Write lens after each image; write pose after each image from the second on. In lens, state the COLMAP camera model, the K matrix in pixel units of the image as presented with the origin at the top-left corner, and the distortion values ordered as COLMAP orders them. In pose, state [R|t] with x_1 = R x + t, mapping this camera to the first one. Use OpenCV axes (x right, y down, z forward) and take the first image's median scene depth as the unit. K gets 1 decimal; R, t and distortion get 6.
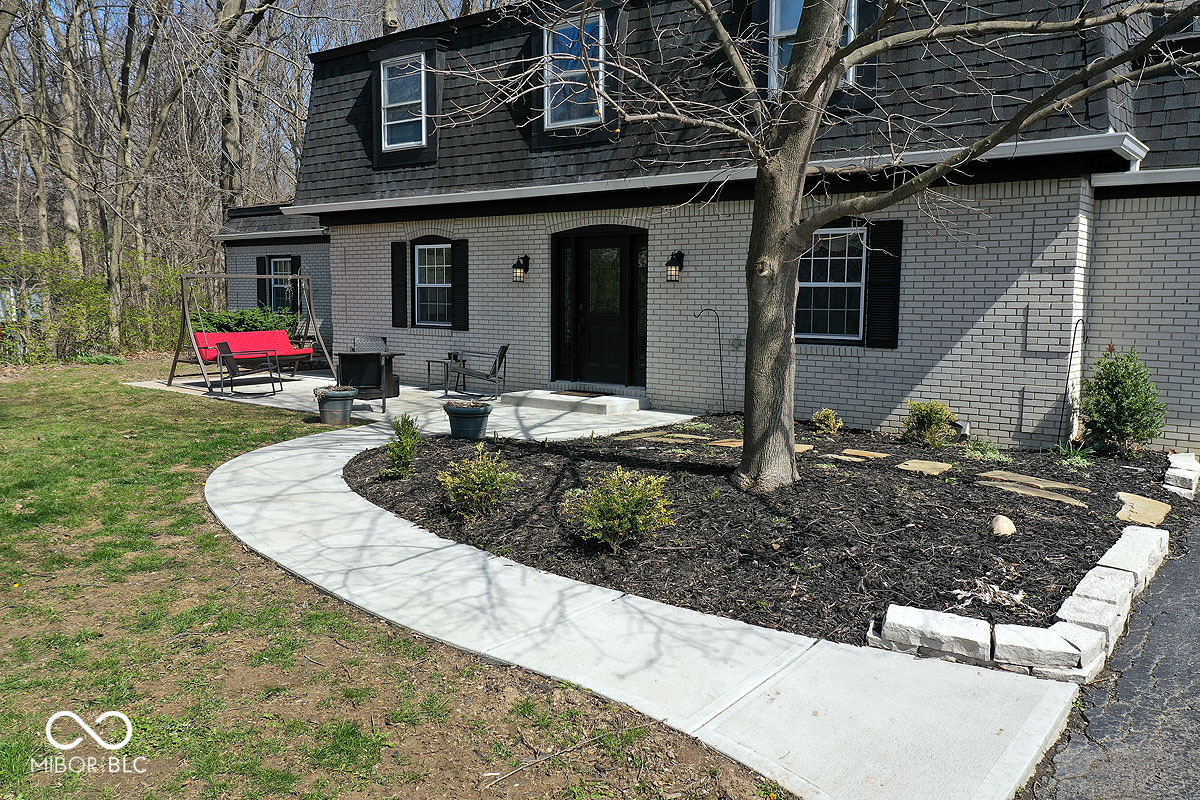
lens RADIAL K [[949.9, 0, 602.0], [0, 949.9, 398.3], [0, 0, 1]] dist [0.010358, 0.006841]
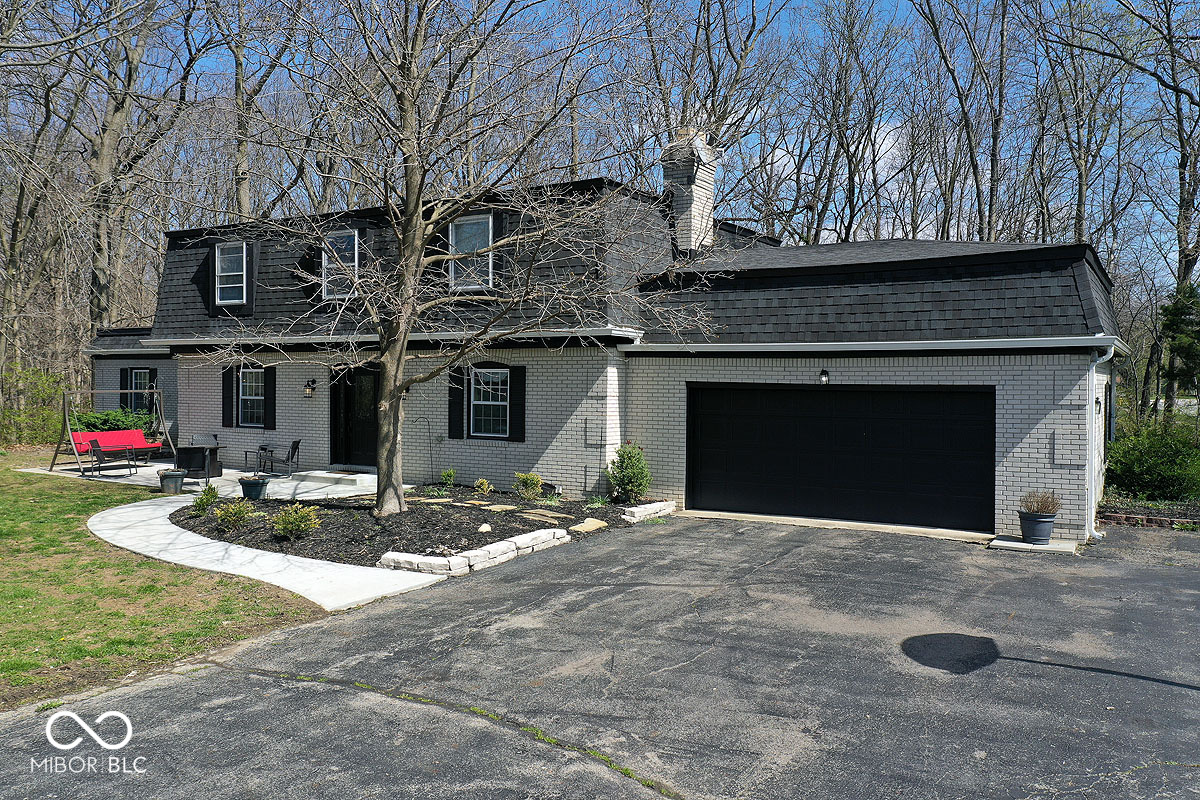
lens RADIAL K [[949.9, 0, 596.1], [0, 949.9, 401.1], [0, 0, 1]] dist [0.010358, 0.006841]
pose [[0.992996, -0.001907, 0.118136, 0.185232], [0.012156, 0.996212, -0.086098, 0.015976], [-0.117525, 0.086931, 0.989258, -0.519505]]
